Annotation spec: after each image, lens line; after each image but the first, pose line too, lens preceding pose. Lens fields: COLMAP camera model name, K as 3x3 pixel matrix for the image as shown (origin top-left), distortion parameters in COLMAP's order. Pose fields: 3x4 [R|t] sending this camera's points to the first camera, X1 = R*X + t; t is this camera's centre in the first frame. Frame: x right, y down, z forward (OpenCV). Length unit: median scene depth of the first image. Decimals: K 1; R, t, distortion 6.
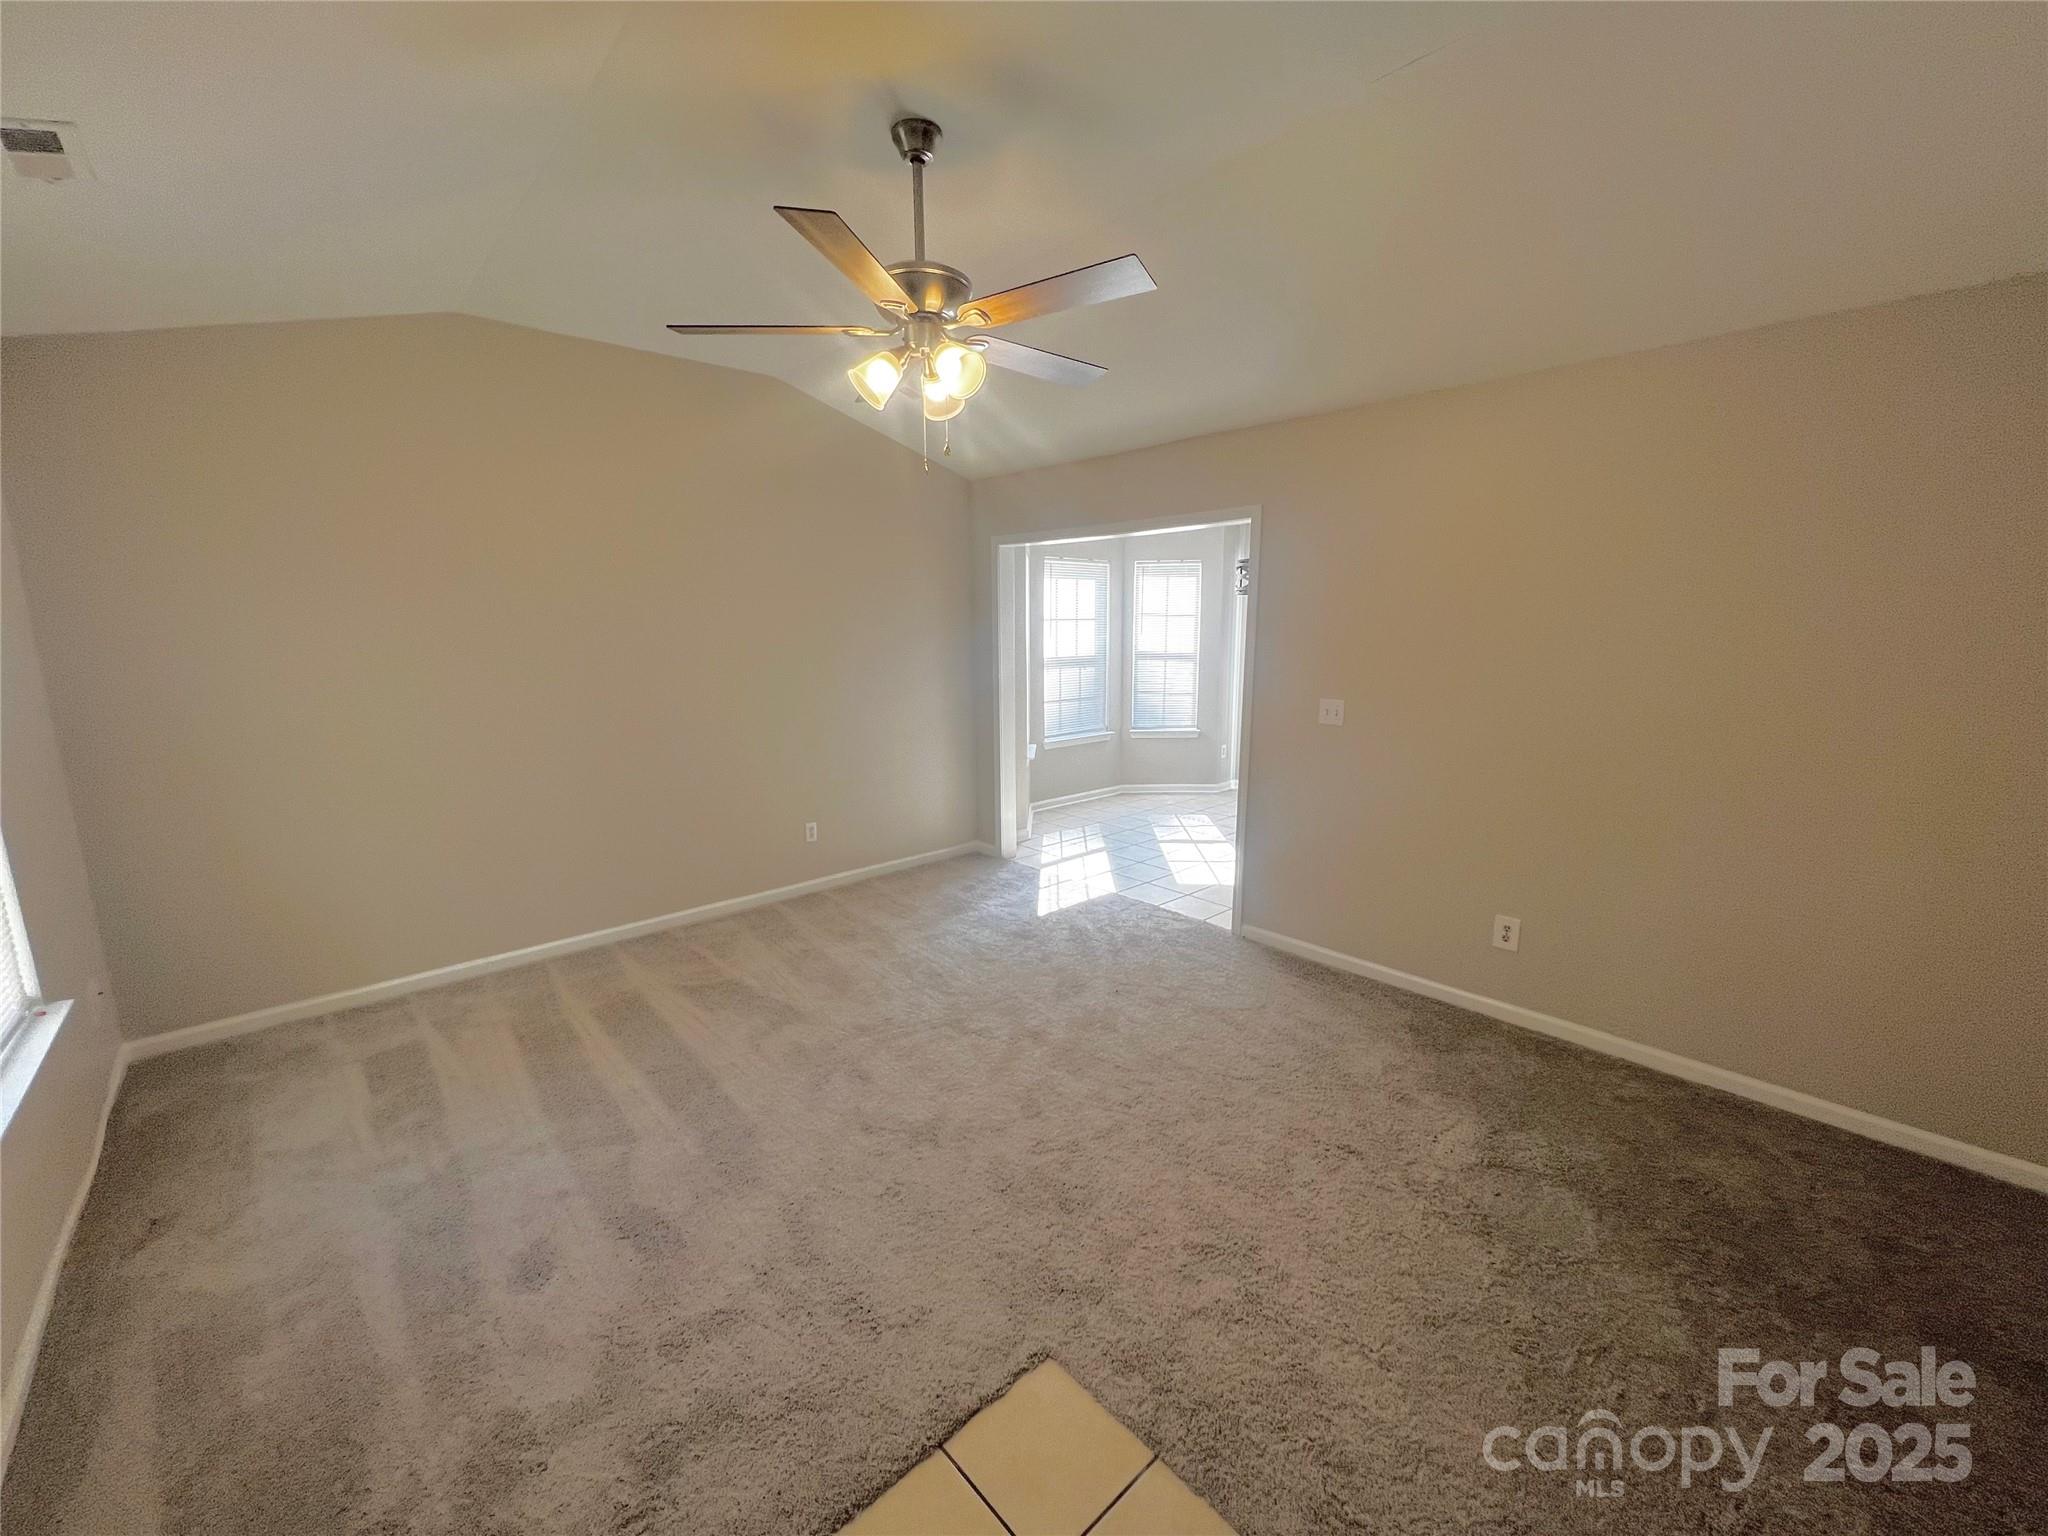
lens RADIAL K [[823.6, 0, 1017.1], [0, 823.6, 766.5], [0, 0, 1]] dist [0.000212, -0.000027]
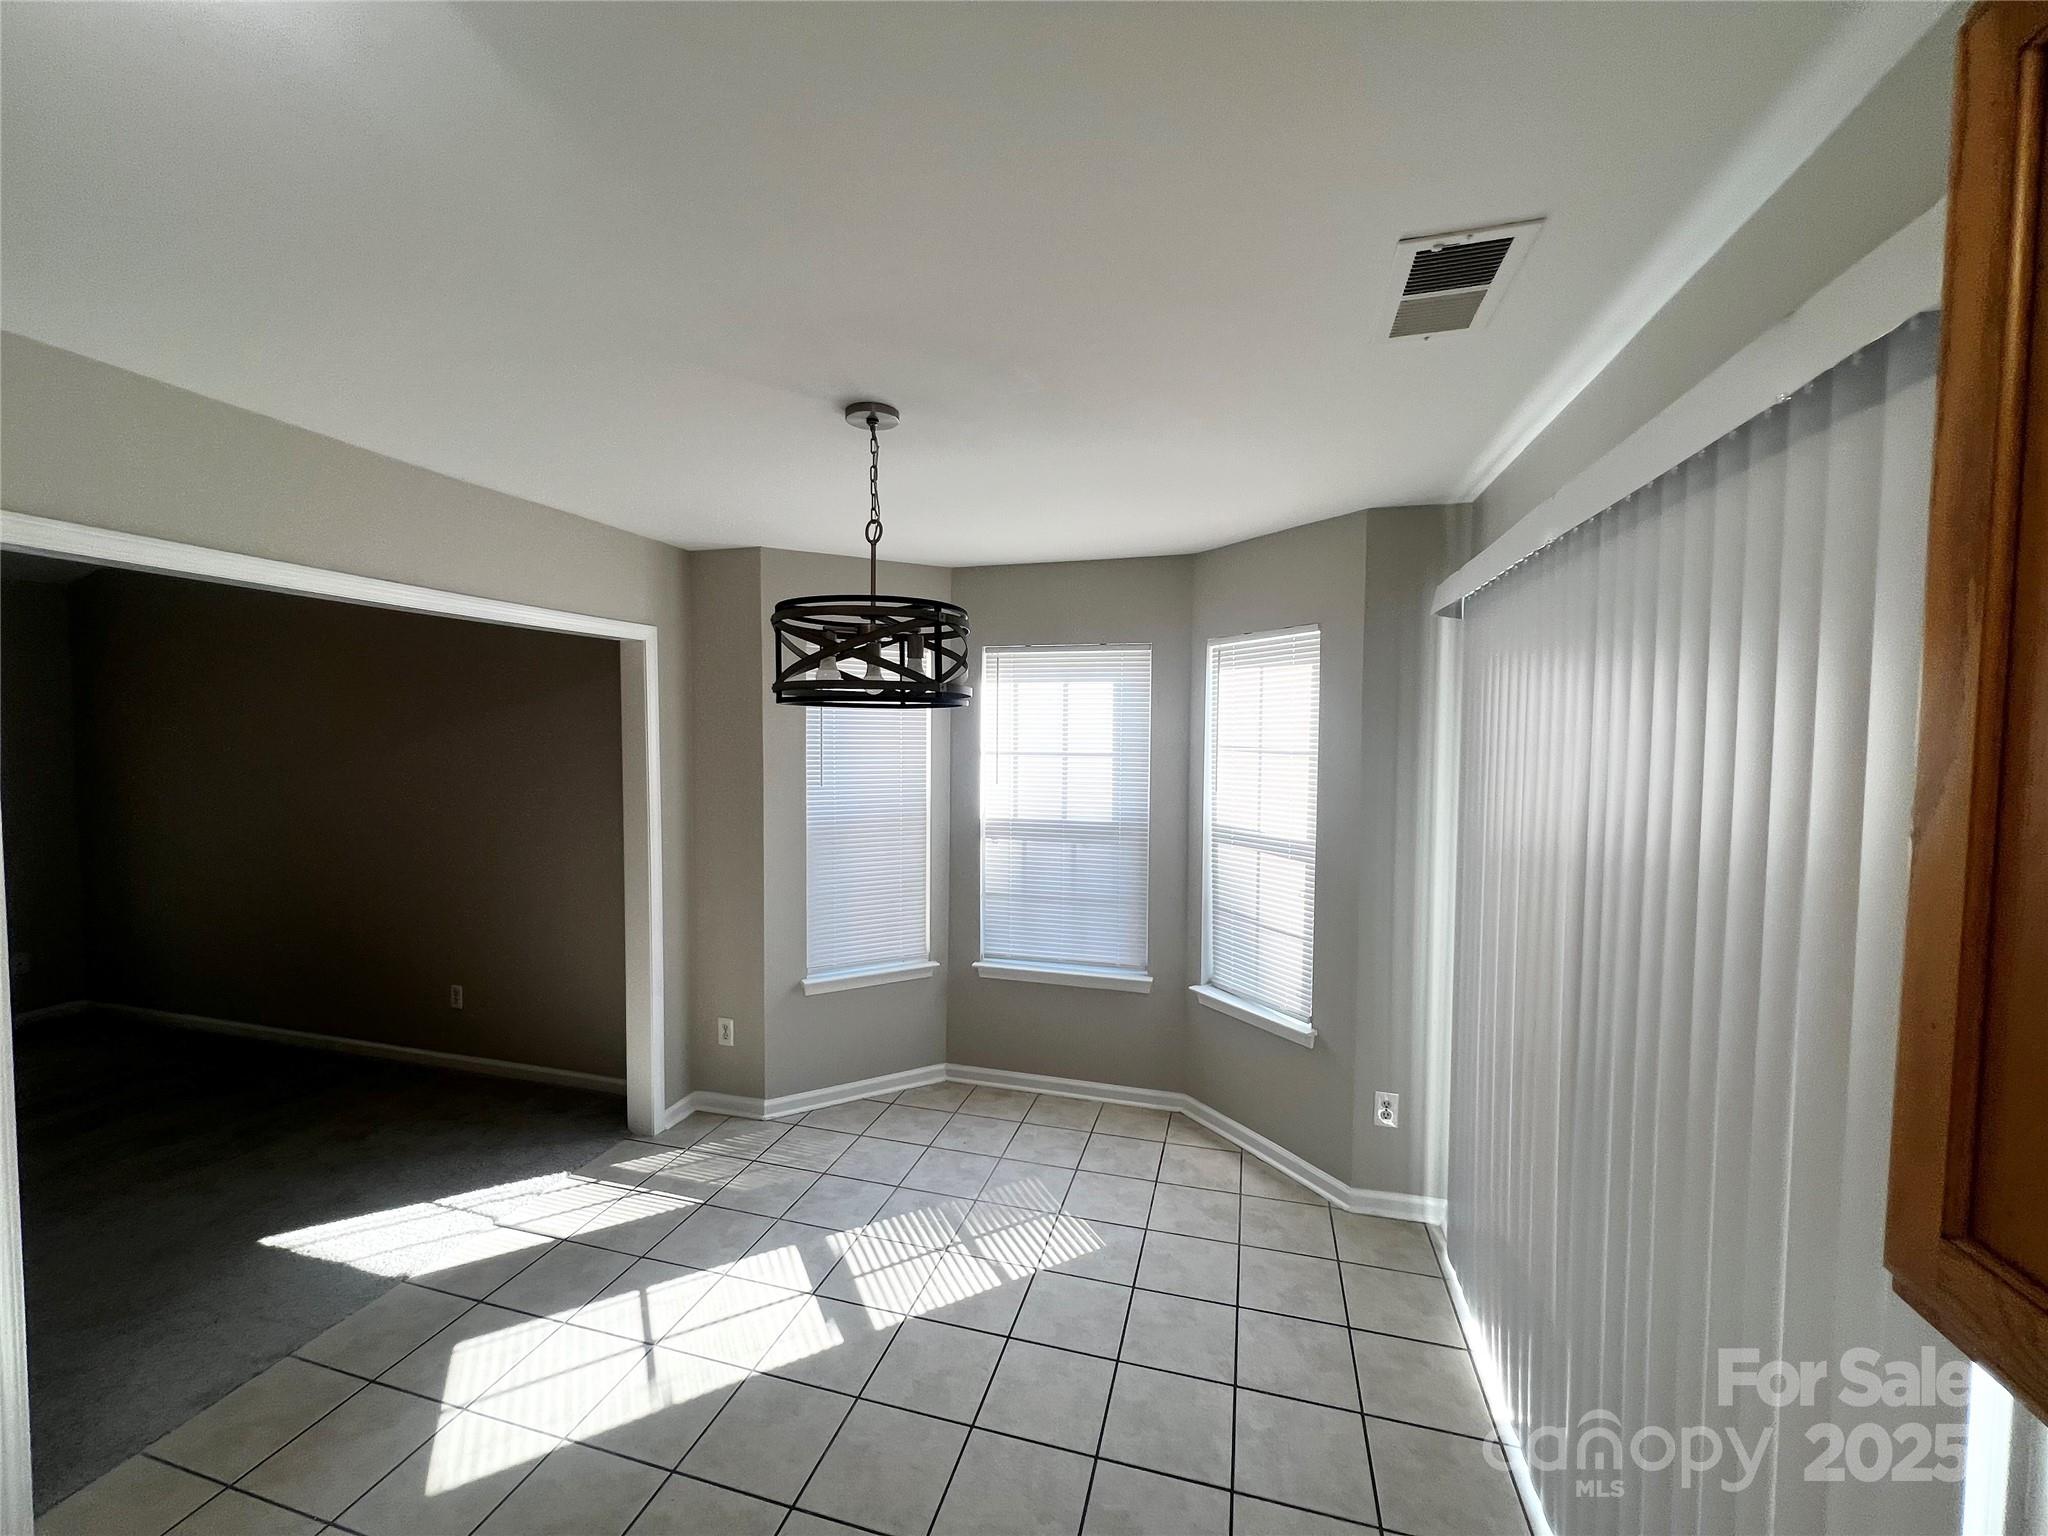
lens RADIAL K [[823.6, 0, 1020.4], [0, 823.6, 769.9], [0, 0, 1]] dist [0.000212, -0.000027]
pose [[0.531798, 0.047445, -0.845541, 0.502088], [-0.163383, 0.985420, -0.047464, -0.134171], [0.830962, 0.163388, 0.531796, 0.671467]]
